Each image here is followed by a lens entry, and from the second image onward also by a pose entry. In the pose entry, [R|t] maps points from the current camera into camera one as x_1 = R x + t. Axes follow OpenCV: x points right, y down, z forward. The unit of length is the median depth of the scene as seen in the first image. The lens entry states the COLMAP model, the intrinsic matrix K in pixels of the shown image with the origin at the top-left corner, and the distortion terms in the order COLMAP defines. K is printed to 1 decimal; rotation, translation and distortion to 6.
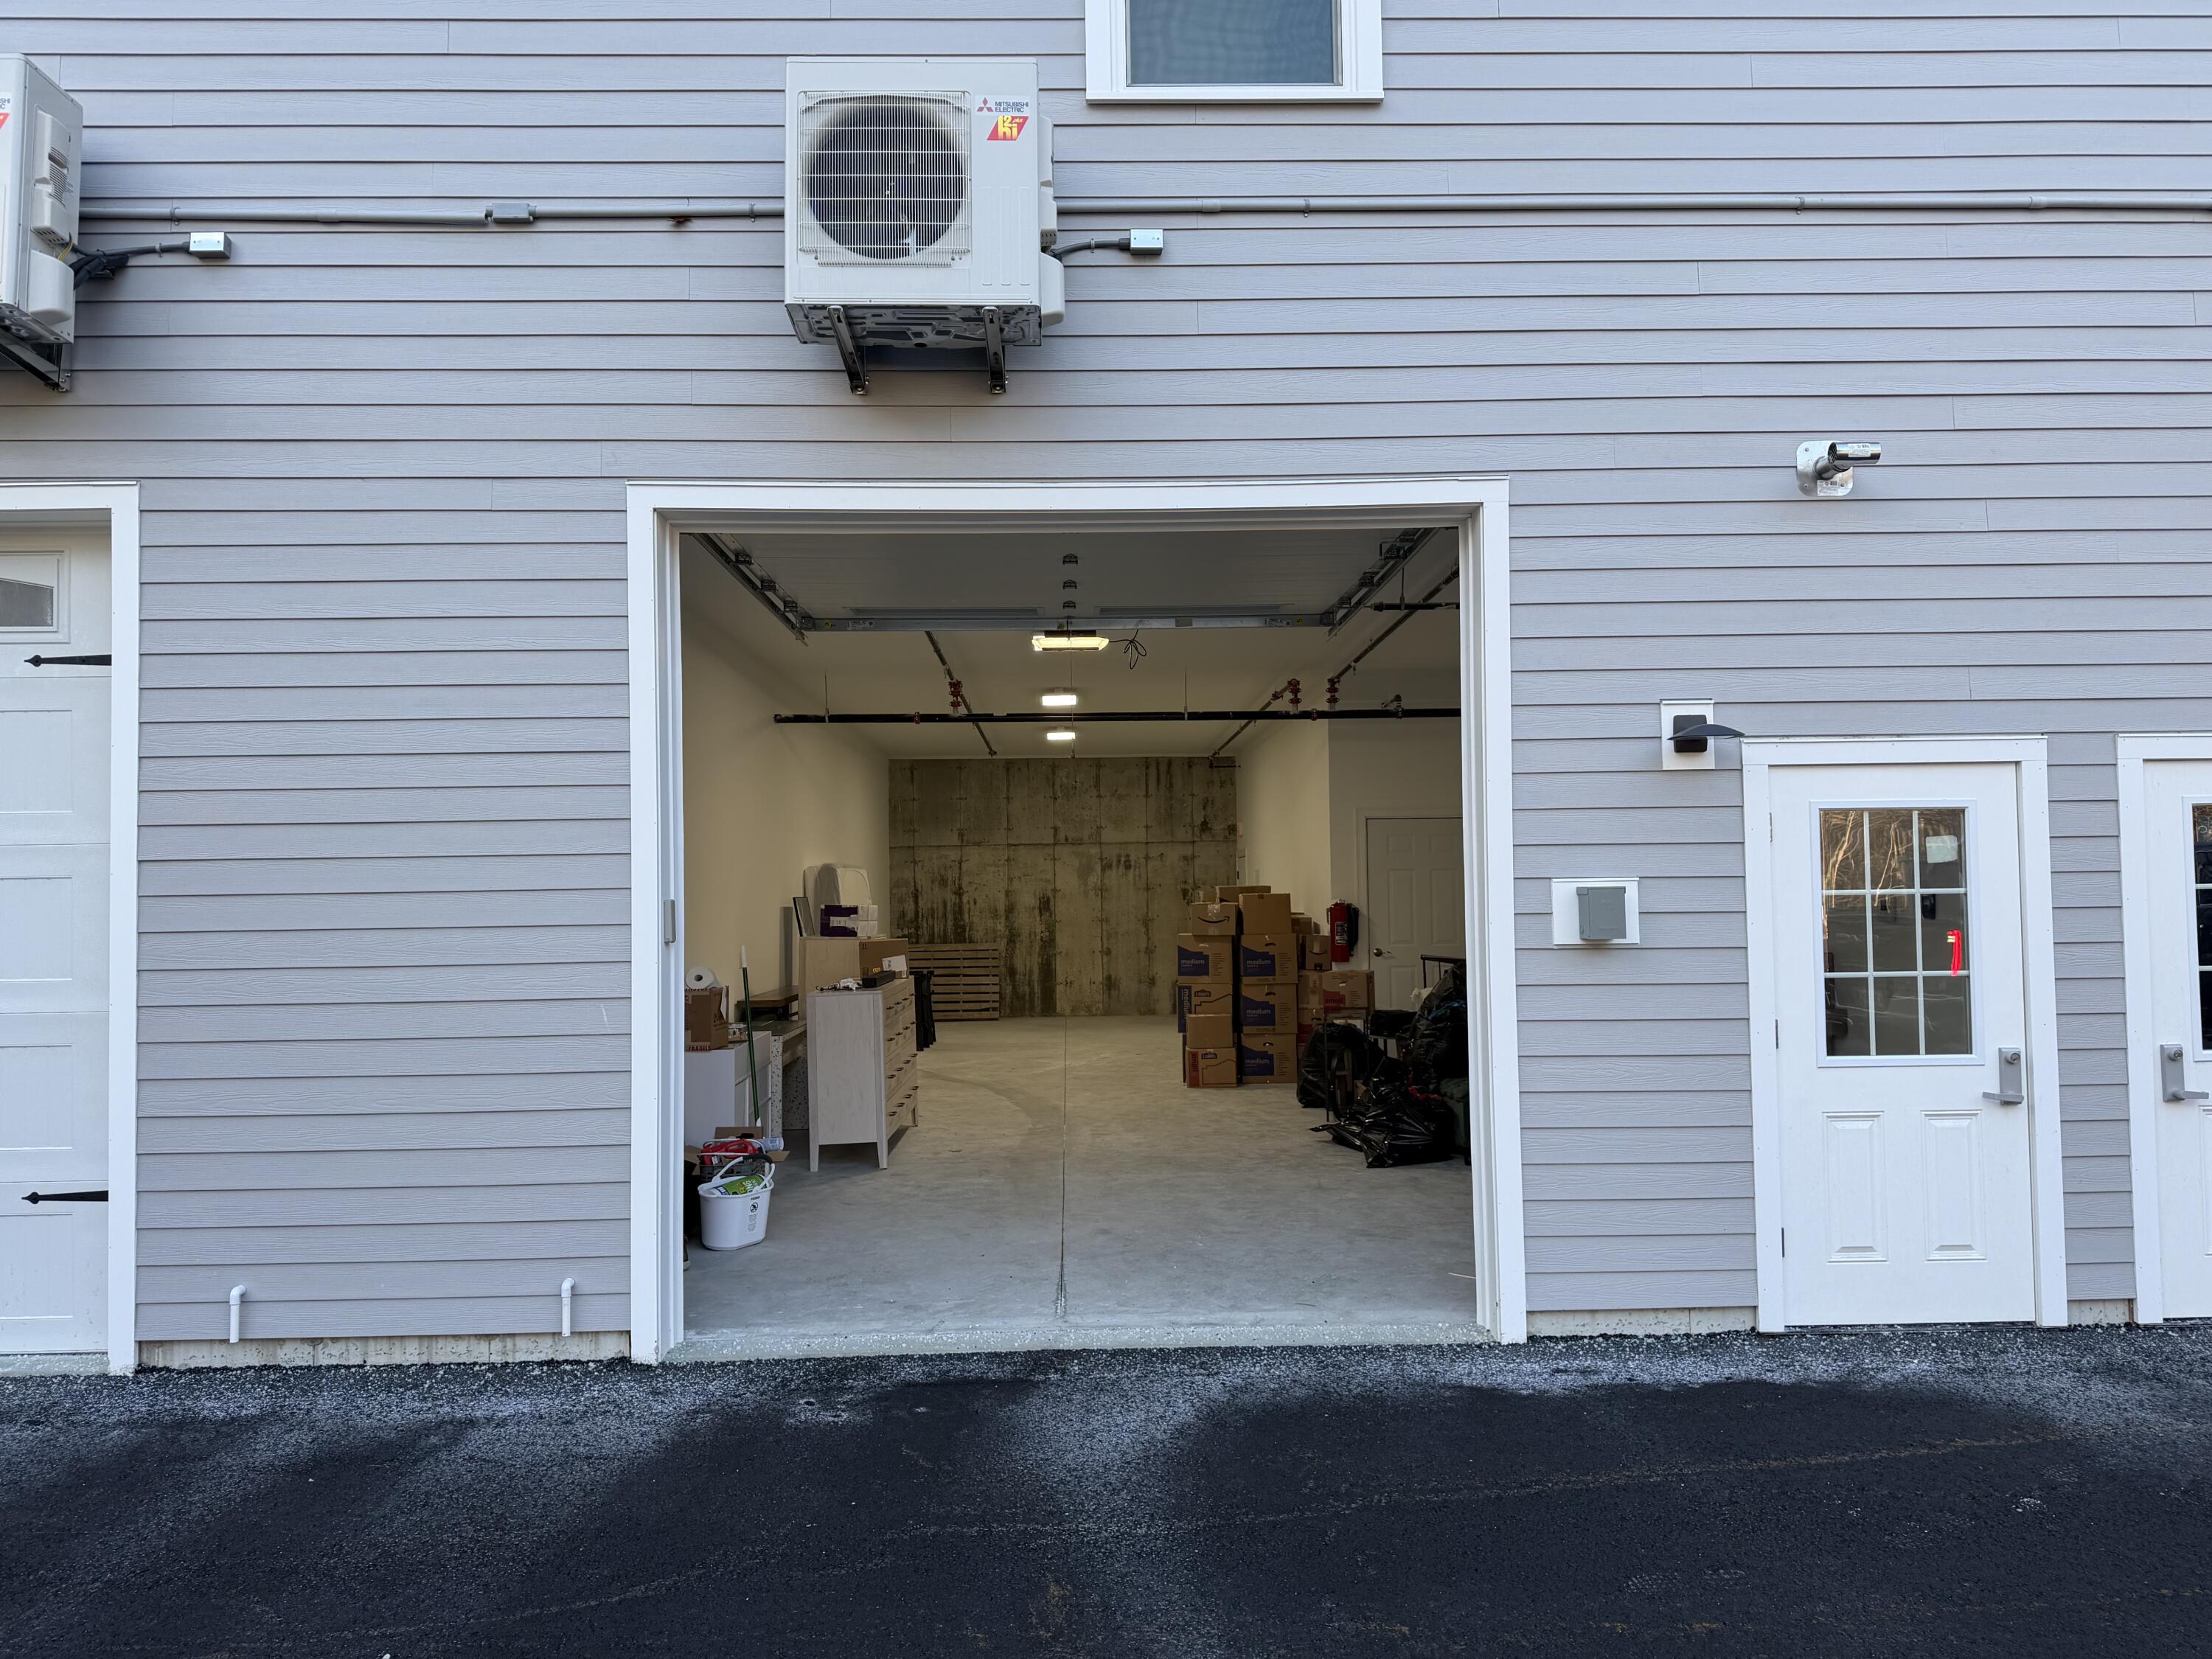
lens RADIAL K [[1465.8, 0, 1117.3], [0, 1465.8, 848.4], [0, 0, 1]] dist [-0.006359, -0.010934]
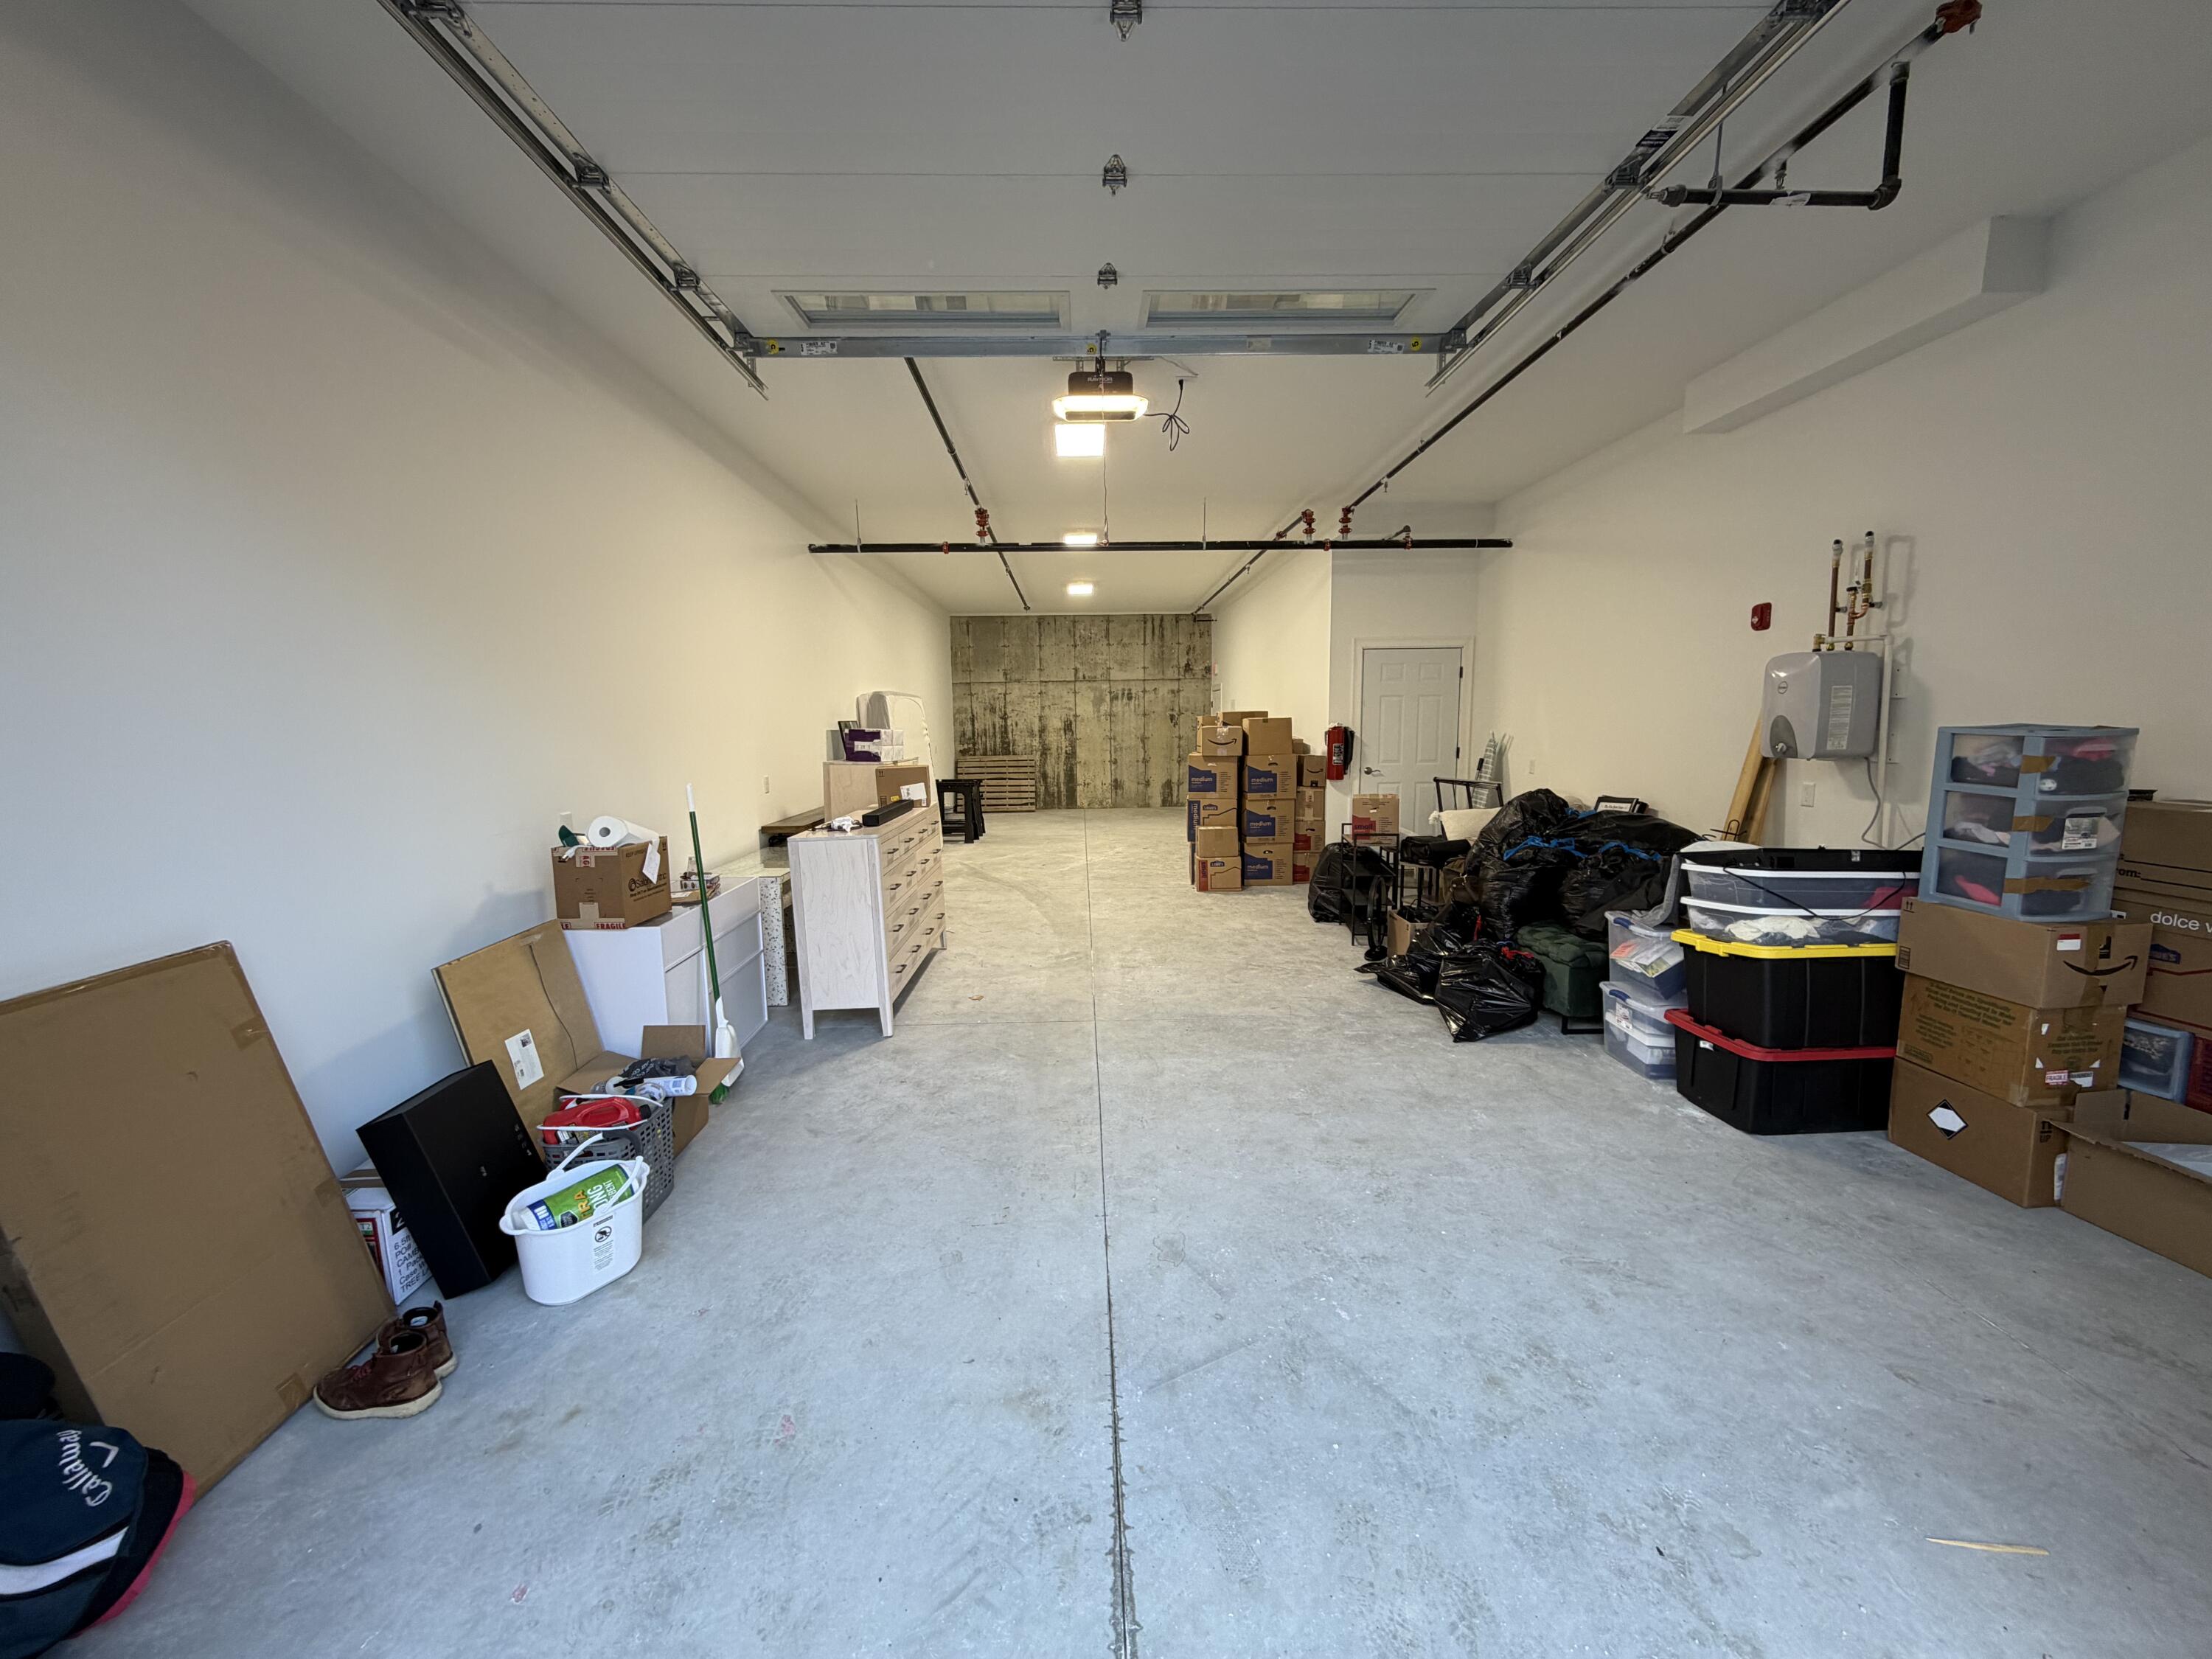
lens RADIAL K [[879.8, 0, 1104.3], [0, 879.8, 840.9], [0, 0, 1]] dist [-0.000641, -0.000417]
pose [[0.999970, 0.000717, -0.007708, -0.025975], [0.000586, 0.985817, 0.167825, 0.015730], [0.007719, -0.167824, 0.985787, 0.475474]]
